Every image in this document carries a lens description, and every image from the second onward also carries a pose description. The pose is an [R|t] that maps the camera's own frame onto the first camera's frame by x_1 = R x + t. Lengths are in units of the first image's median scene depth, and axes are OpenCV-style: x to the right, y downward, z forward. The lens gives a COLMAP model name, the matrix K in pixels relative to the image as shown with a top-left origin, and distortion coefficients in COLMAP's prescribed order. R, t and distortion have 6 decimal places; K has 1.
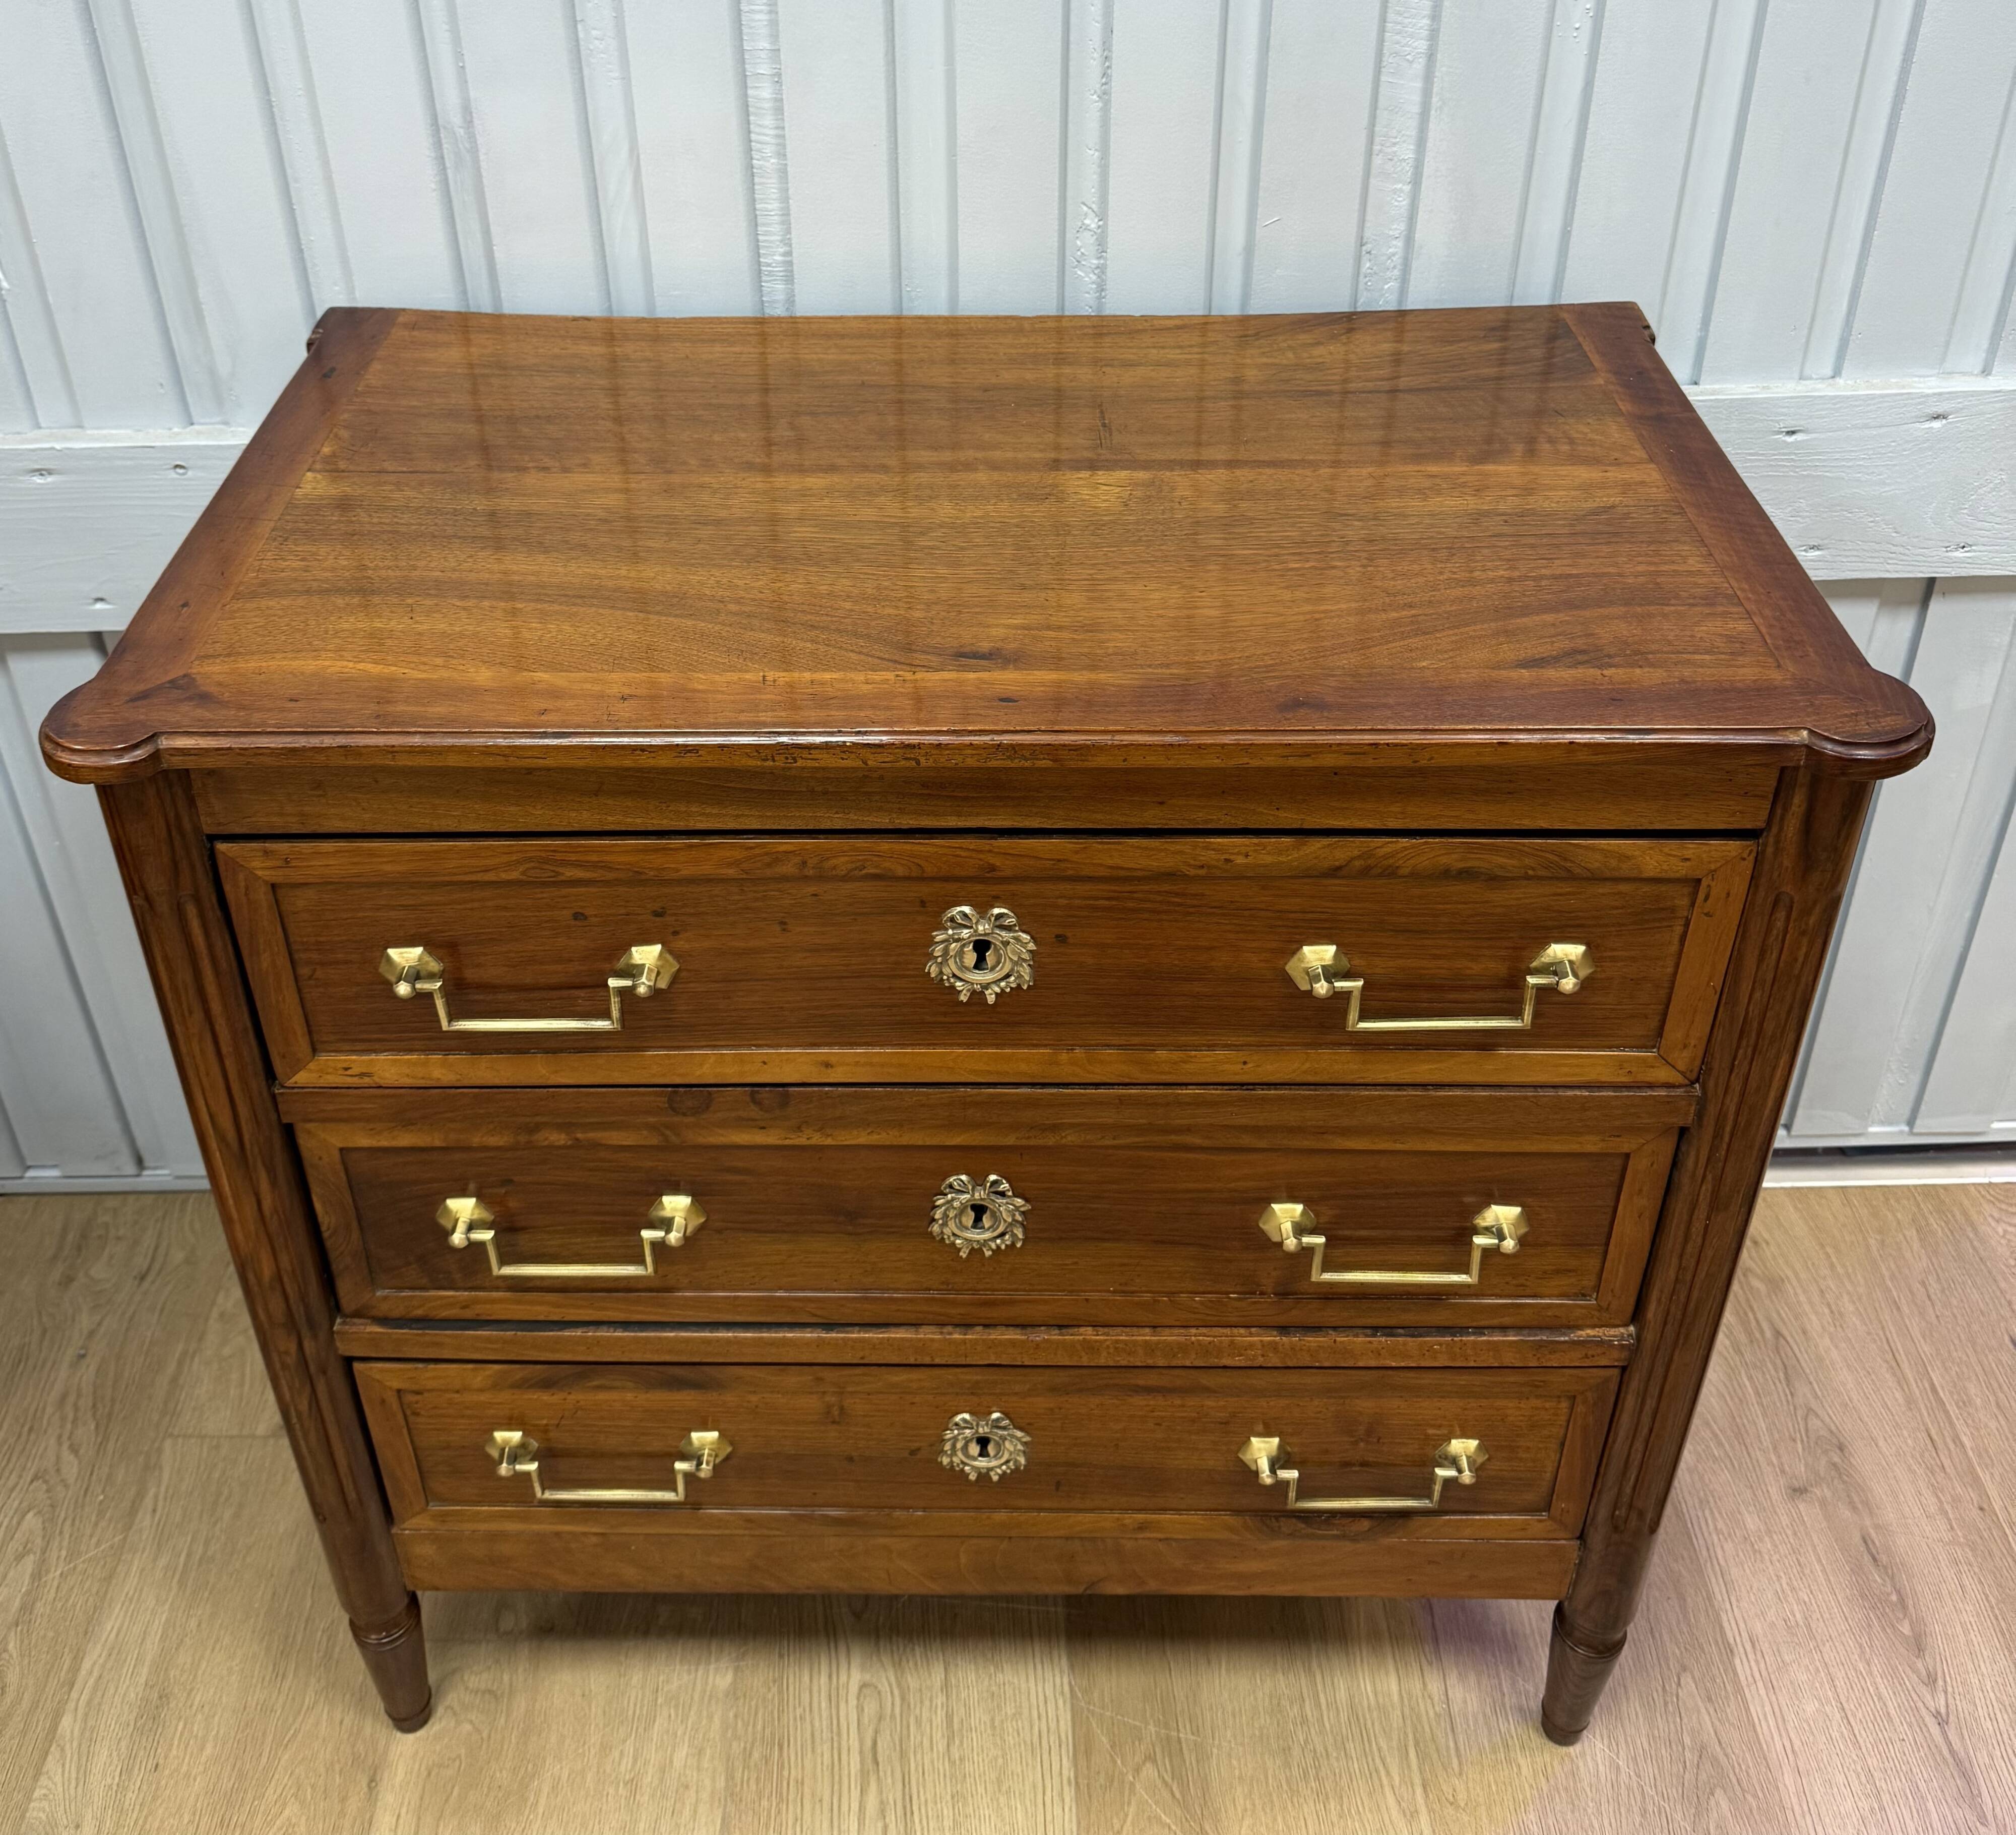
lens RADIAL K [[2054.8, 0, 965.8], [0, 2054.8, 600.2], [0, 0, 1]] dist [-0.013473, 0.000000]
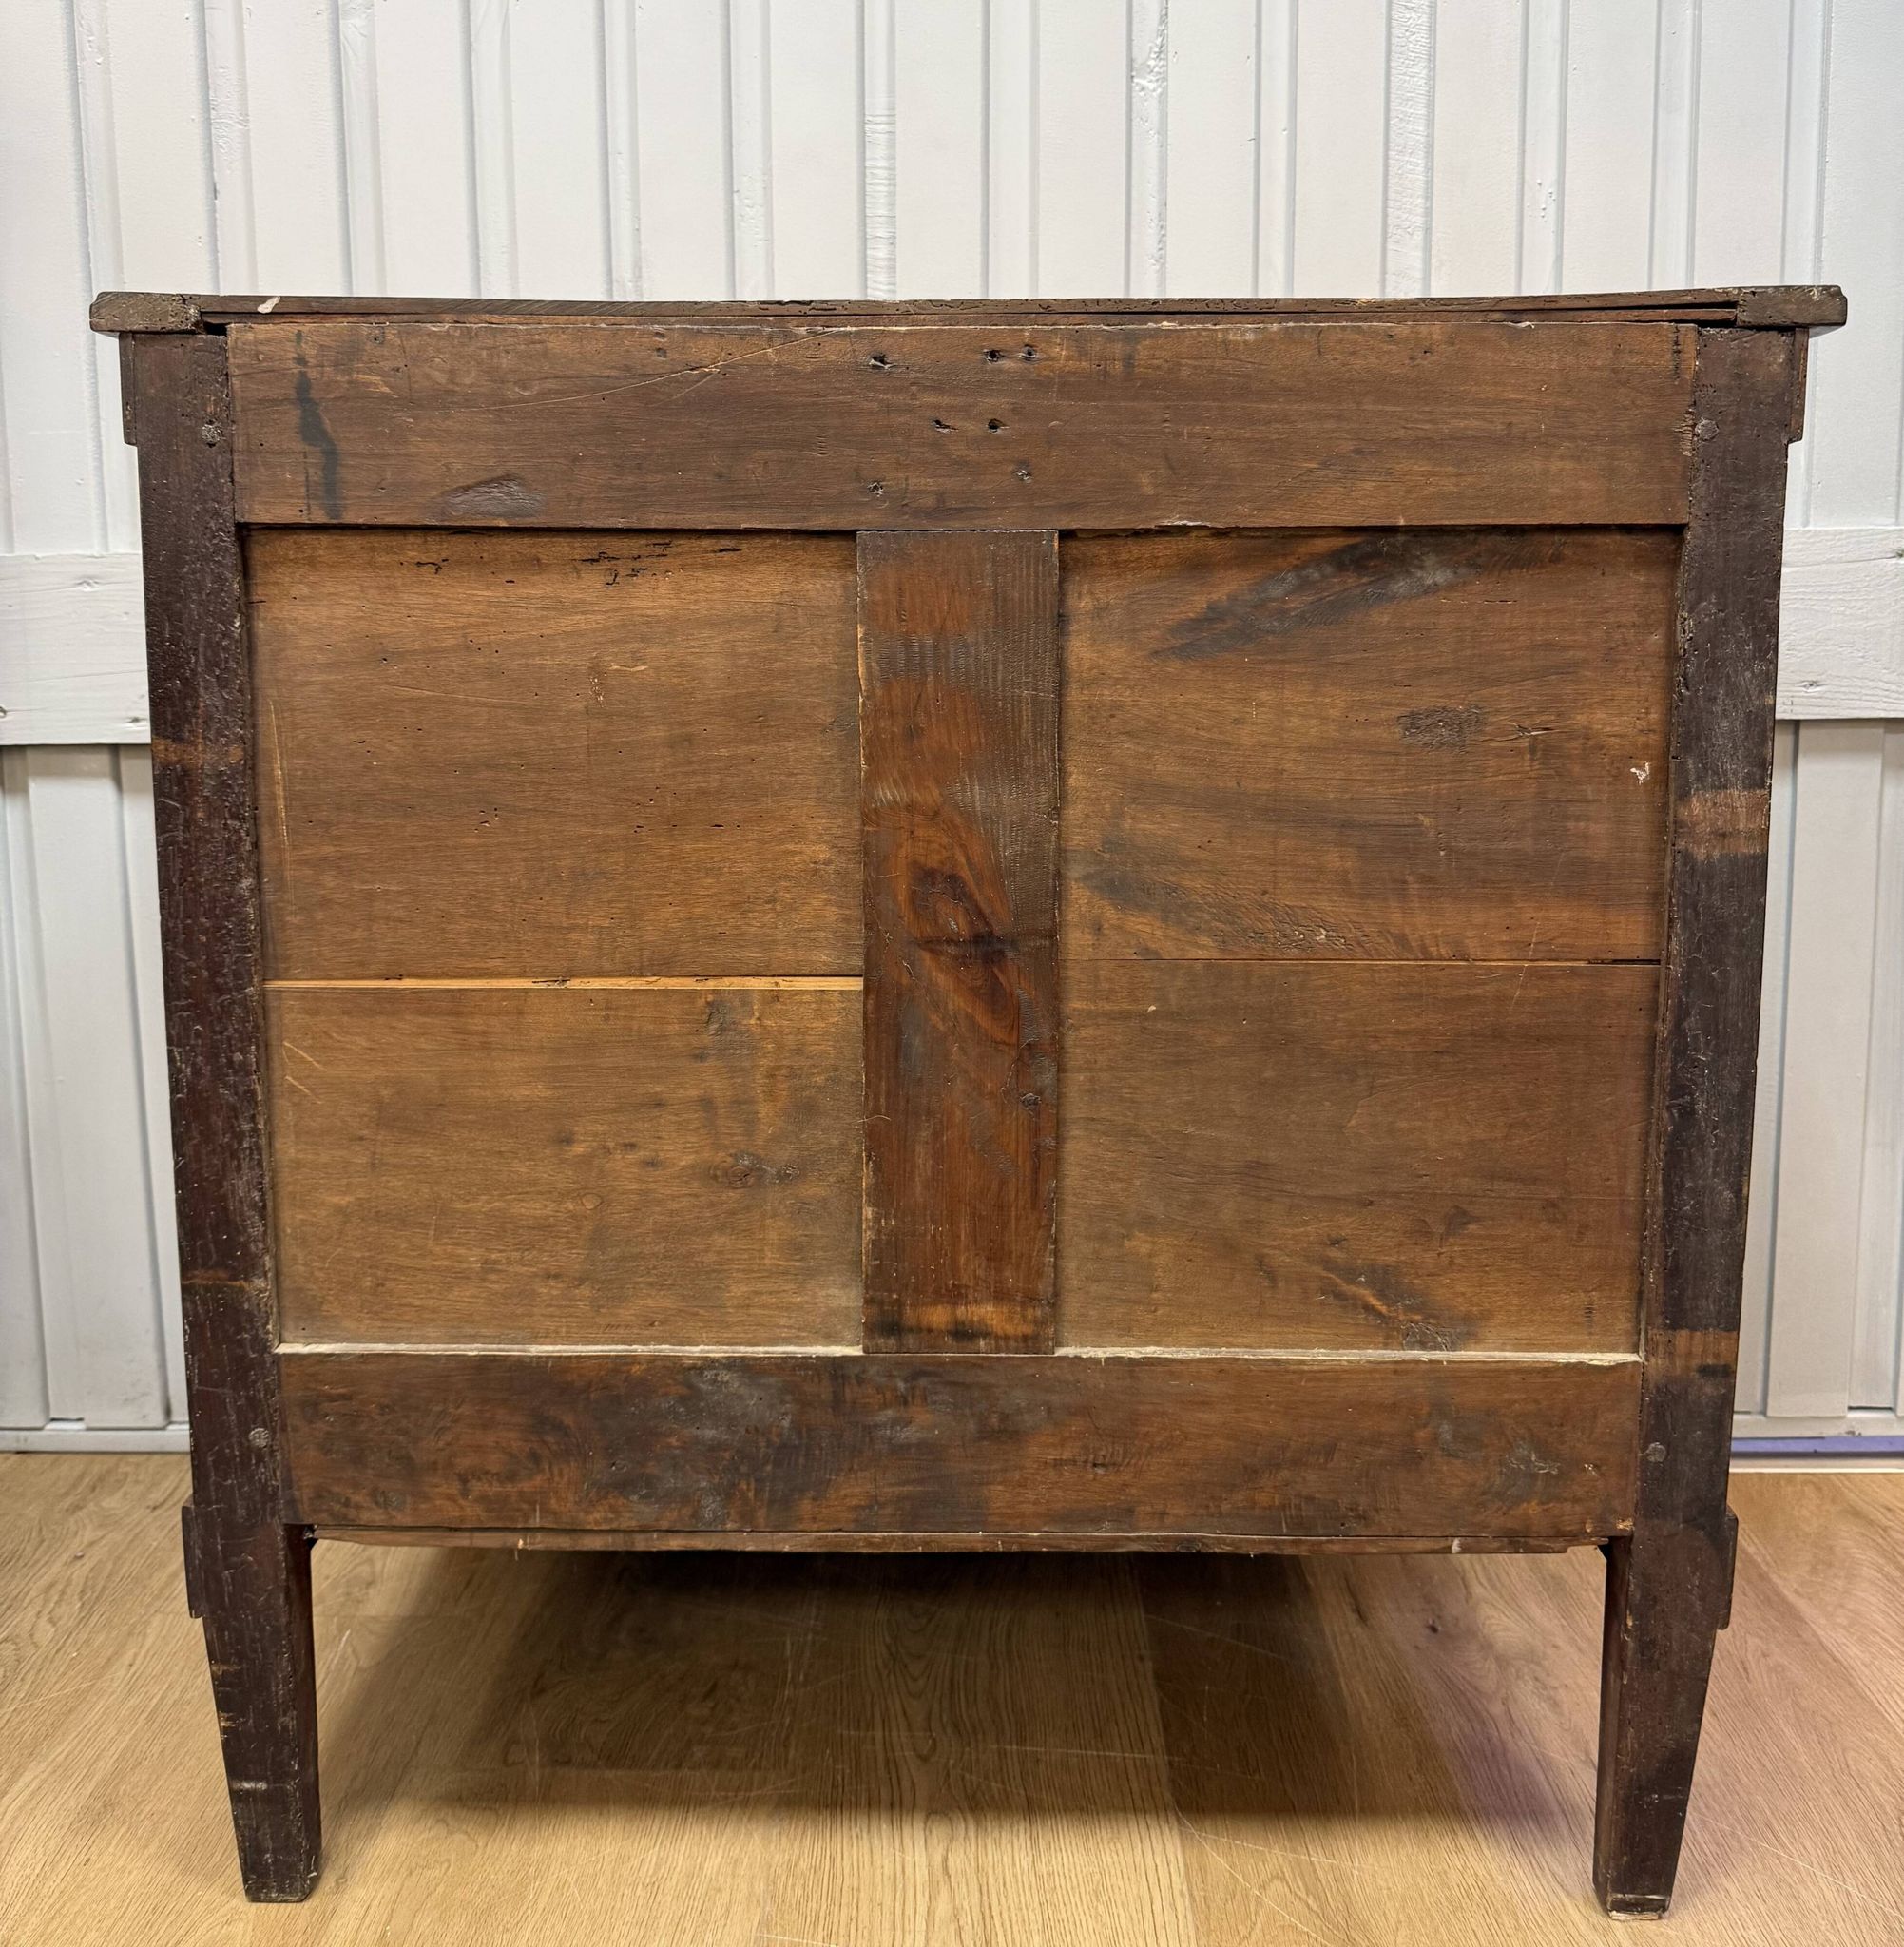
lens RADIAL K [[1844.4, 0, 944.3], [0, 1844.4, 849.7], [0, 0, 1]] dist [-0.018597, 0.000000]
pose [[0.999741, 0.008565, -0.021066, -0.033259], [-0.016654, 0.906540, -0.421791, 0.512419], [0.015485, 0.422033, 0.906448, 0.152259]]
